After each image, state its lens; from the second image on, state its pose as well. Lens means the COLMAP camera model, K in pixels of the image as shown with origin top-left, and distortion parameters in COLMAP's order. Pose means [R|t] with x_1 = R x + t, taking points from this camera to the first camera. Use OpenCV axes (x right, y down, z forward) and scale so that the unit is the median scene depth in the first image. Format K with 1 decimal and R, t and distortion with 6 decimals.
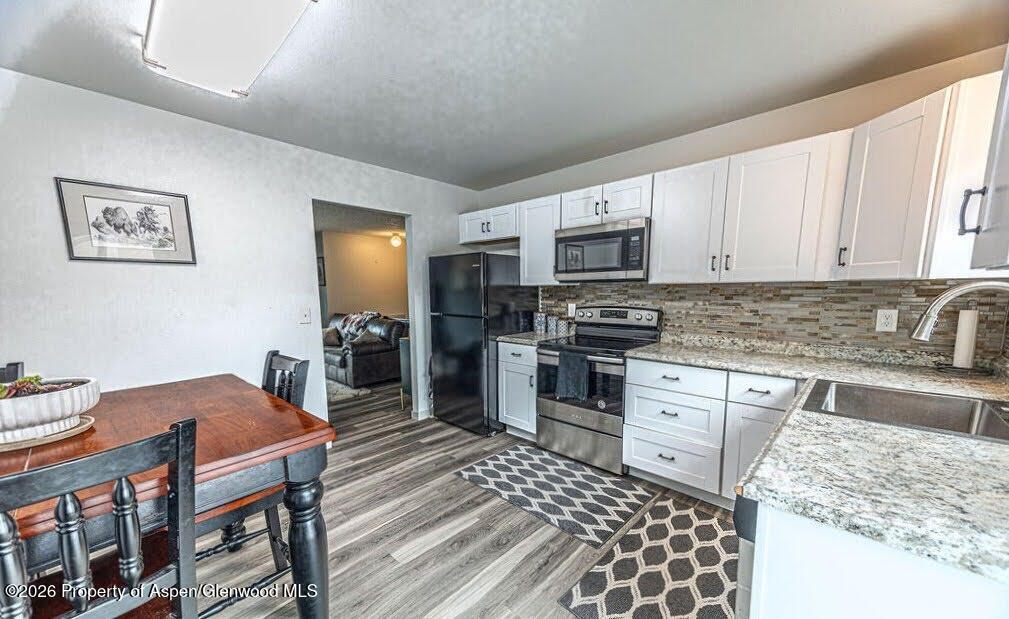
lens RADIAL K [[372.5, 0, 500.4], [0, 372.5, 343.7], [0, 0, 1]] dist [0.019419, 0.000087]
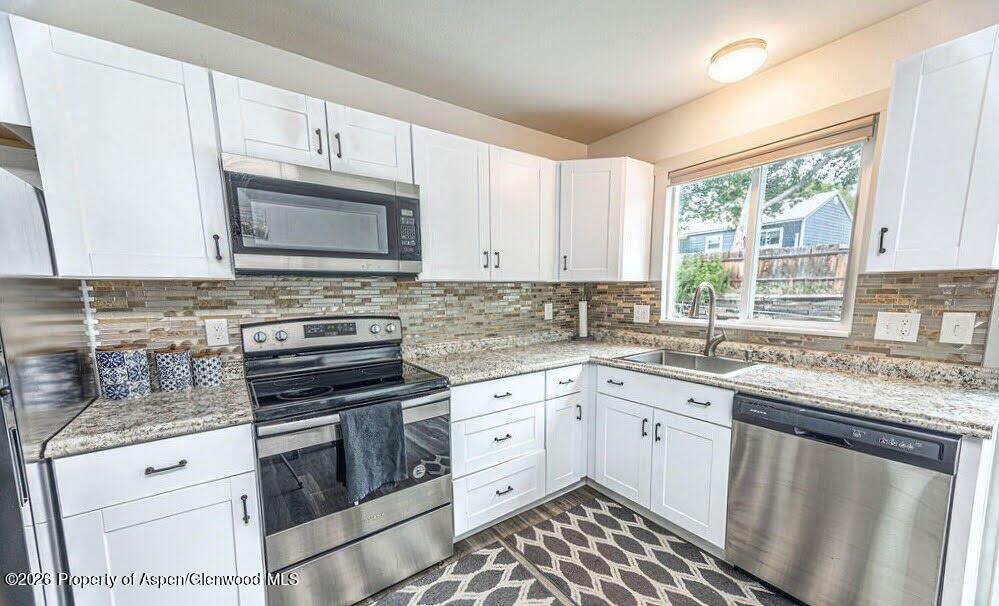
lens RADIAL K [[368.8, 0, 502.6], [0, 368.8, 338.9], [0, 0, 1]] dist [0.019419, 0.000087]
pose [[0.194008, -0.127200, 0.972718, -0.286050], [0.150444, 0.983686, 0.098628, -0.099587], [-0.969395, 0.127205, 0.209979, 0.732721]]
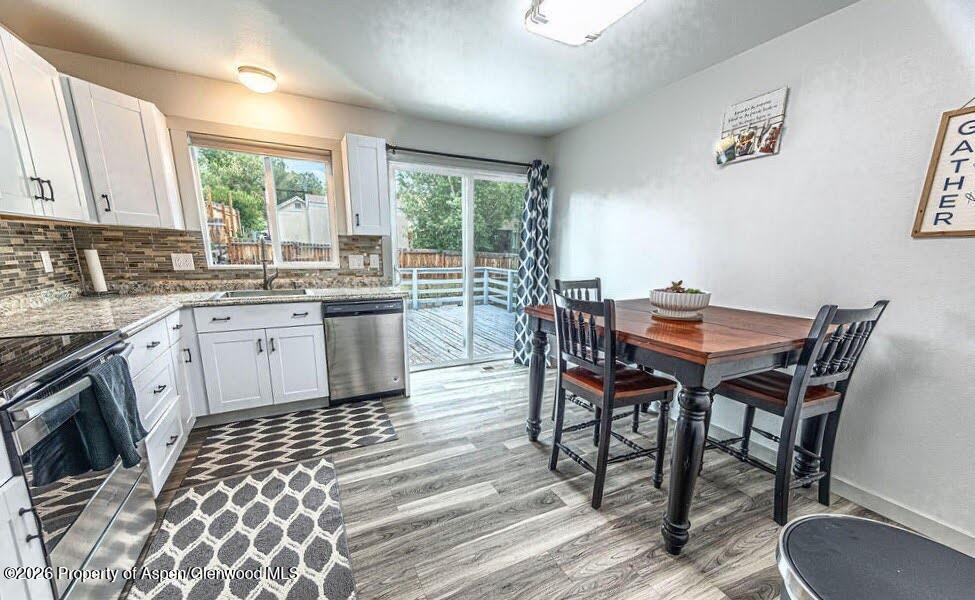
lens RADIAL K [[365.3, 0, 490.7], [0, 365.3, 329.6], [0, 0, 1]] dist [0.015216, 0.000179]
pose [[-0.945897, -0.080395, 0.314349, -0.414896], [0.035221, 0.937651, 0.345788, -0.165485], [-0.322549, 0.338152, -0.884090, 1.302733]]
